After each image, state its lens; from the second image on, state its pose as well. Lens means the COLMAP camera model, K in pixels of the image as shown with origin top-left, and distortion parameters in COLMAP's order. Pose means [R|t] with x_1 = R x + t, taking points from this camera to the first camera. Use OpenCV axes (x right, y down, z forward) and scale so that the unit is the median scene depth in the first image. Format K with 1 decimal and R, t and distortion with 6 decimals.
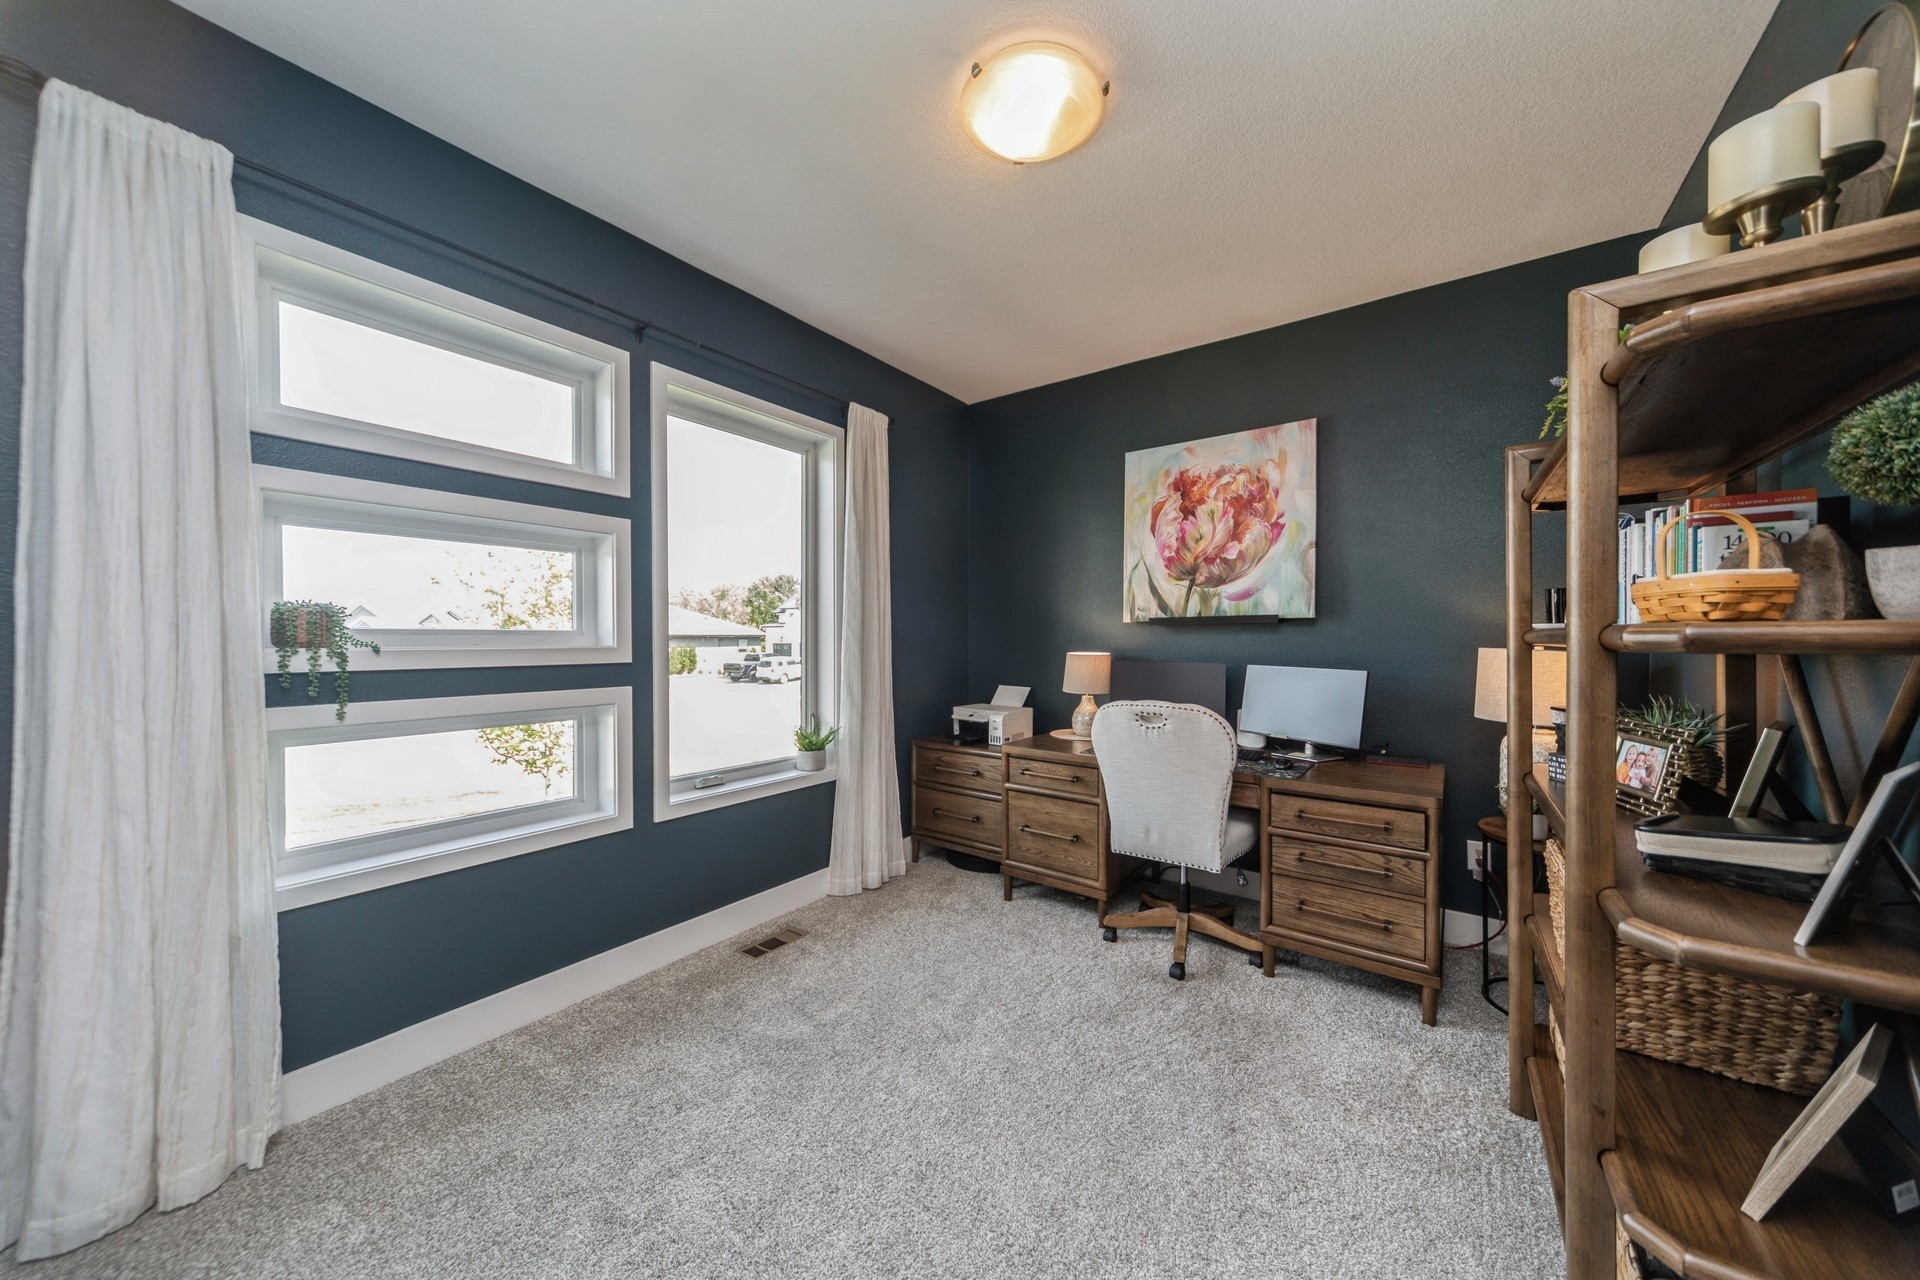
lens RADIAL K [[652.6, 0, 960.0], [0, 652.6, 640.0], [0, 0, 1]] dist [0.000142, 0.000033]
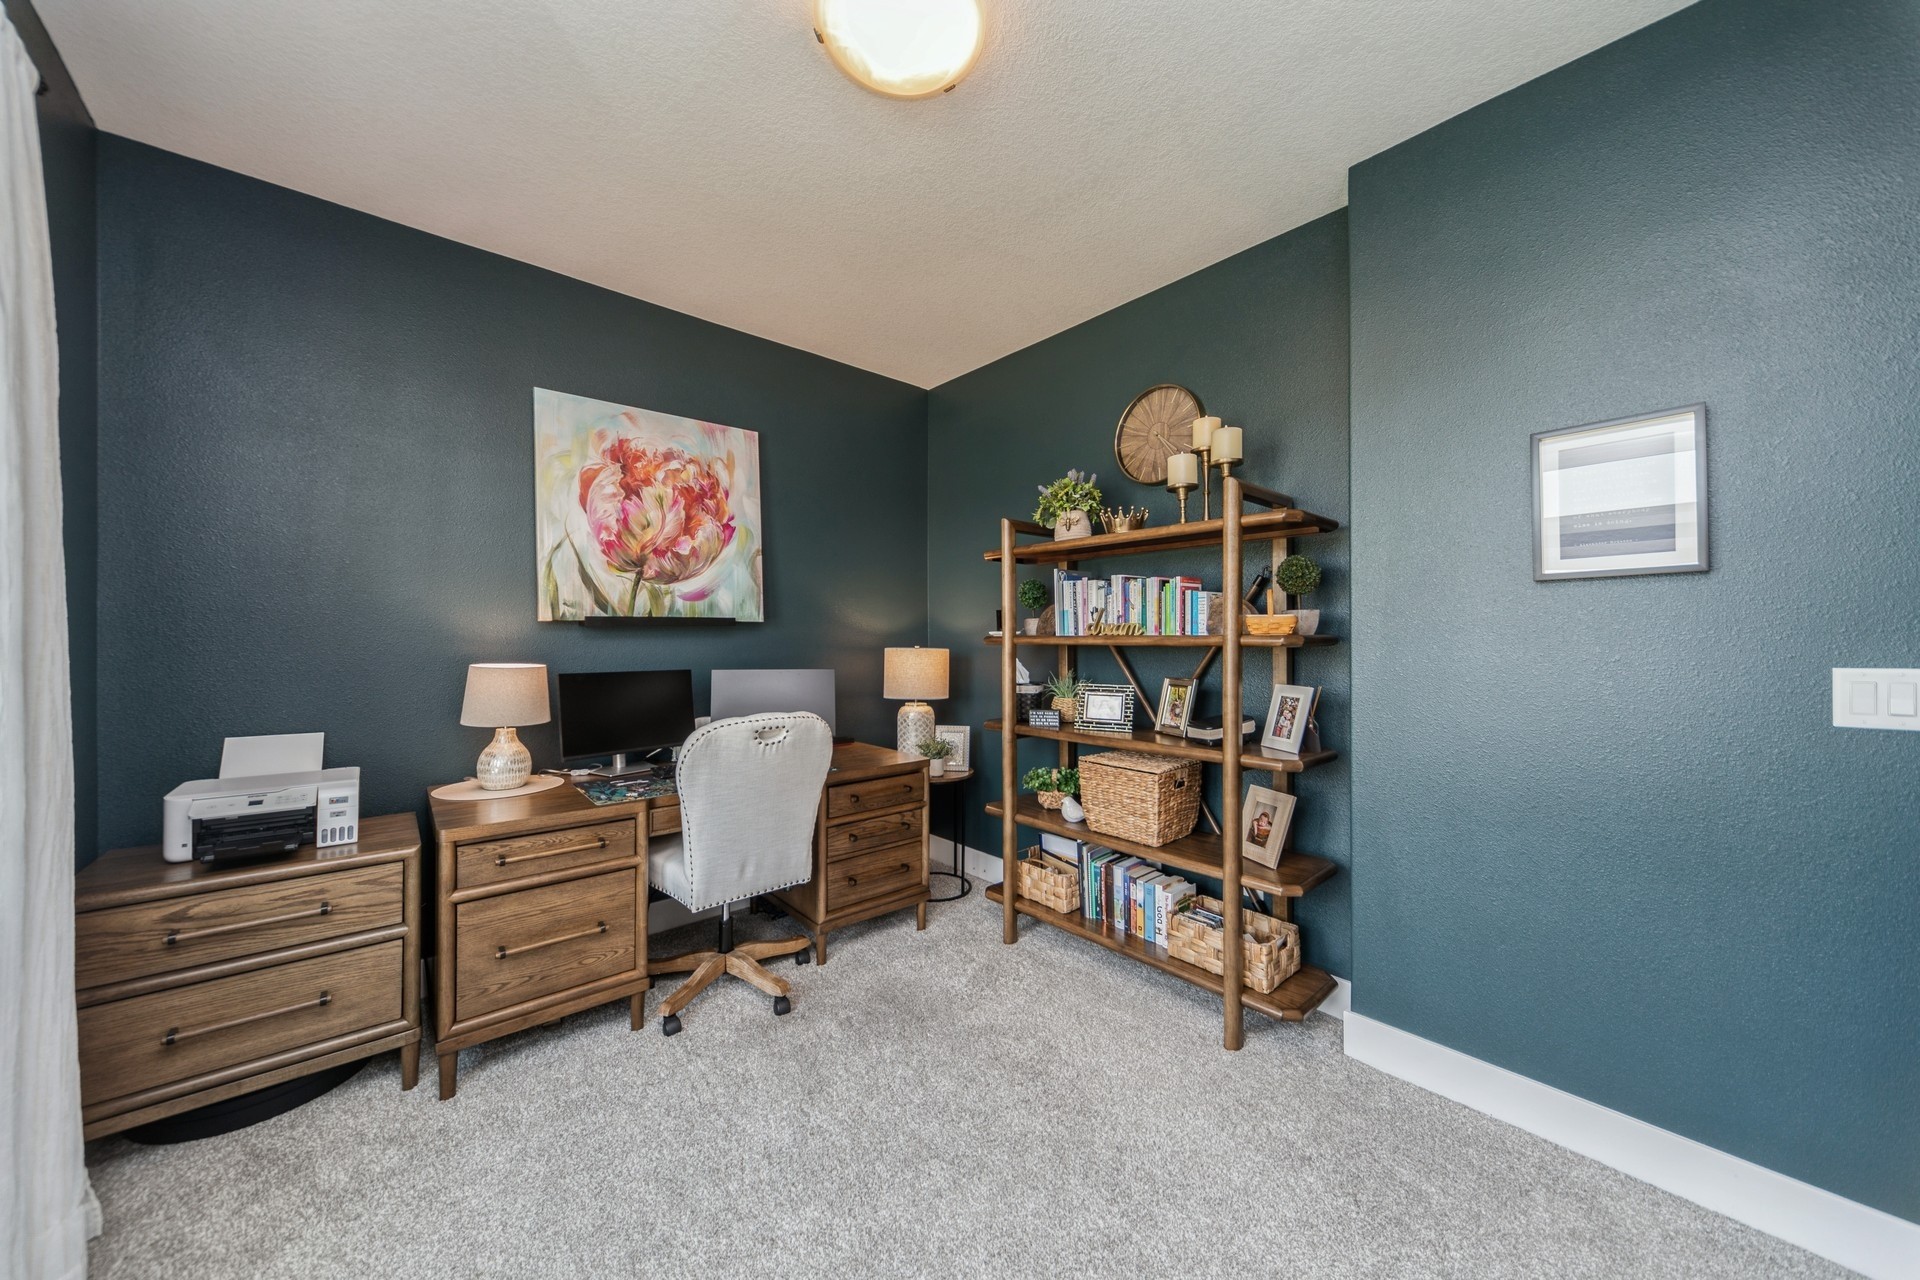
lens RADIAL K [[672.4, 0, 964.9], [0, 672.4, 631.0], [0, 0, 1]] dist [0.000228, -0.000012]
pose [[0.207759, 0.008736, 0.978141, -0.421633], [0.005809, 0.999931, -0.010164, -0.005860], [-0.978163, 0.007794, 0.207694, 0.426624]]
